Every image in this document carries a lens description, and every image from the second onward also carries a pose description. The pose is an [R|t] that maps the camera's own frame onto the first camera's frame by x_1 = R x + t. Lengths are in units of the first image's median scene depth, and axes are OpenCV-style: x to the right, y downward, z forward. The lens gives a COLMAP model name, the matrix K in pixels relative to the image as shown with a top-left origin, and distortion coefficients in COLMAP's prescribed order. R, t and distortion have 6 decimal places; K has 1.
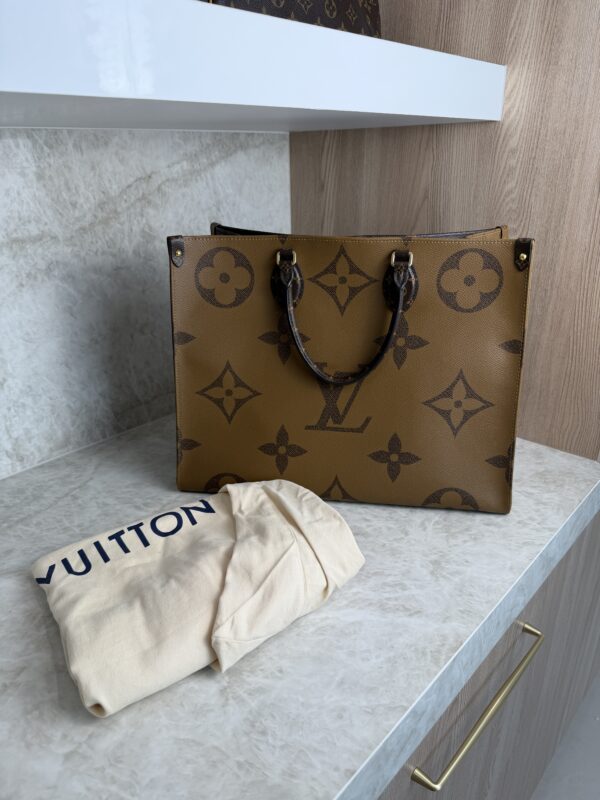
lens RADIAL K [[569.1, 0, 302.8], [0, 569.1, 400.6], [0, 0, 1]] dist [-0.008764, -0.007670]
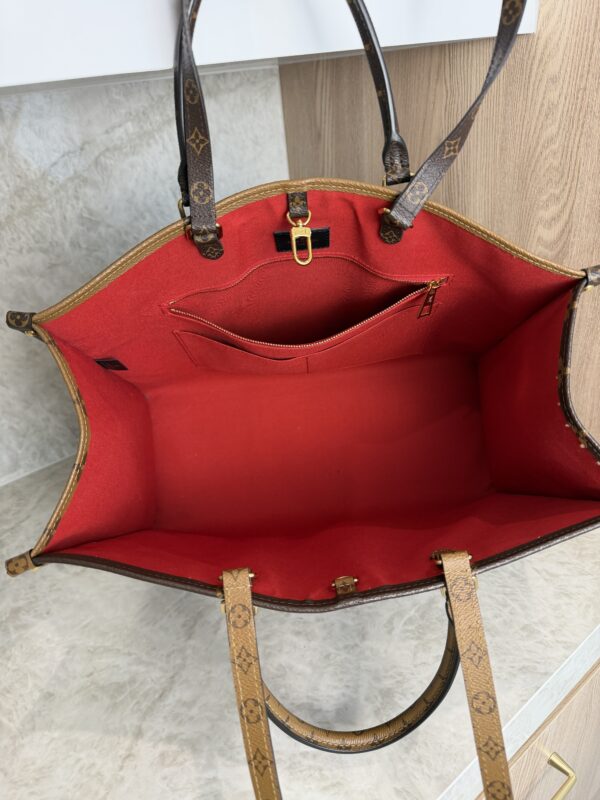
lens RADIAL K [[574.0, 0, 301.2], [0, 574.0, 397.1], [0, 0, 1]] dist [-0.023220, 0.004762]
pose [[0.983409, 0.012093, -0.180998, 0.210848], [0.010597, 0.992242, 0.123869, -0.158912], [0.181092, -0.123732, 0.975652, 0.251958]]
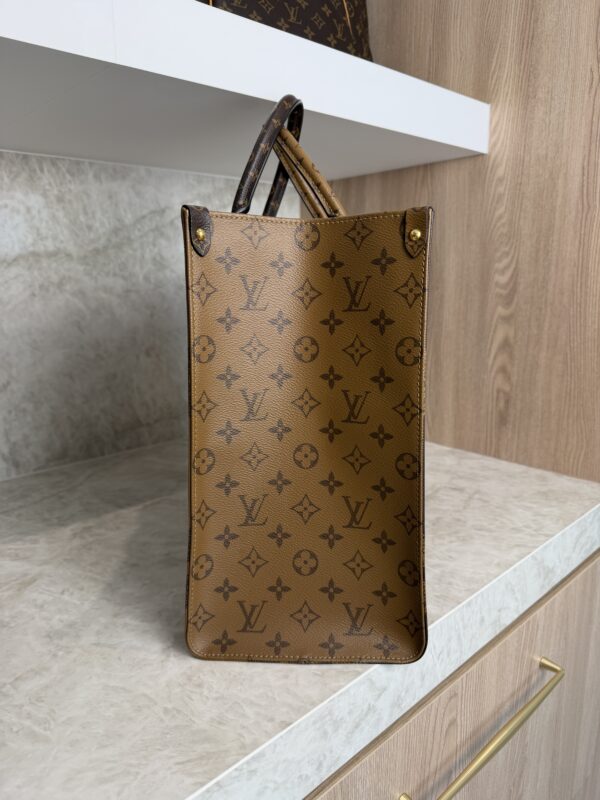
lens RADIAL K [[571.5, 0, 305.1], [0, 571.5, 402.8], [0, 0, 1]] dist [-0.000159, -0.026492]
pose [[0.997482, 0.016983, -0.068858, 0.092066], [-0.029219, 0.983086, -0.180801, 0.175356], [0.064623, 0.182358, 0.981106, 0.014085]]
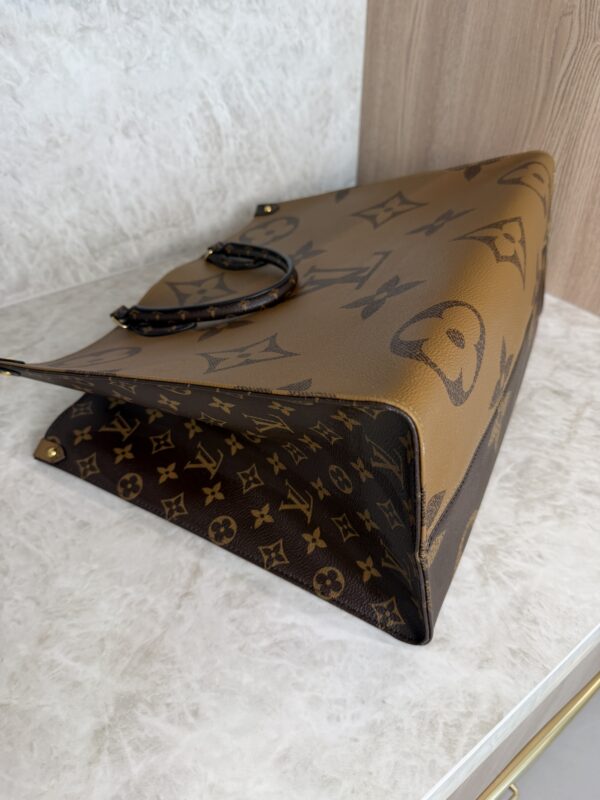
lens RADIAL K [[583.6, 0, 299.9], [0, 583.6, 394.8], [0, 0, 1]] dist [-0.035851, 0.010329]
pose [[0.982550, 0.128754, -0.134233, 0.075874], [-0.088236, 0.957961, 0.272994, -0.031518], [0.163739, -0.256386, 0.952605, 0.328794]]
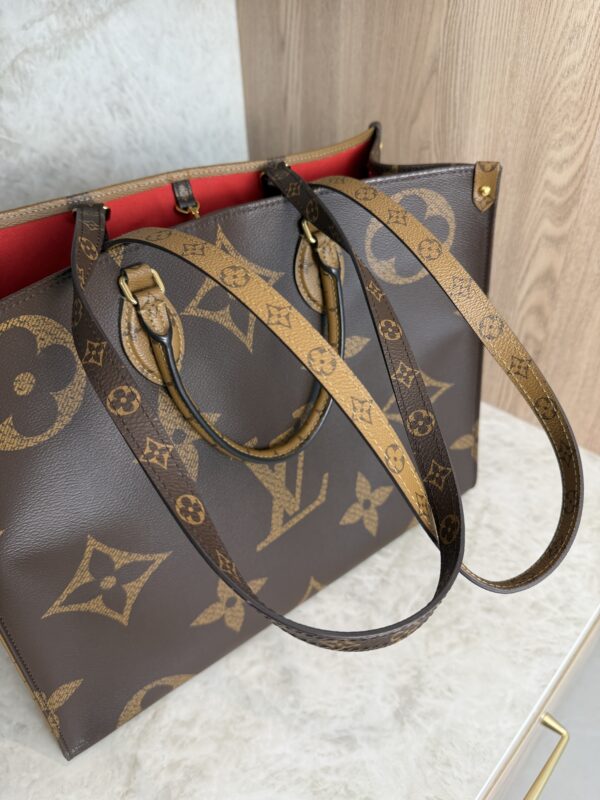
lens RADIAL K [[583.6, 0, 299.9], [0, 583.6, 394.8], [0, 0, 1]] dist [-0.035851, 0.010329]
pose [[0.999307, 0.004082, -0.037000, 0.109336], [0.005327, 0.968058, 0.250669, -0.201149], [0.036842, -0.250693, 0.967365, 0.336598]]
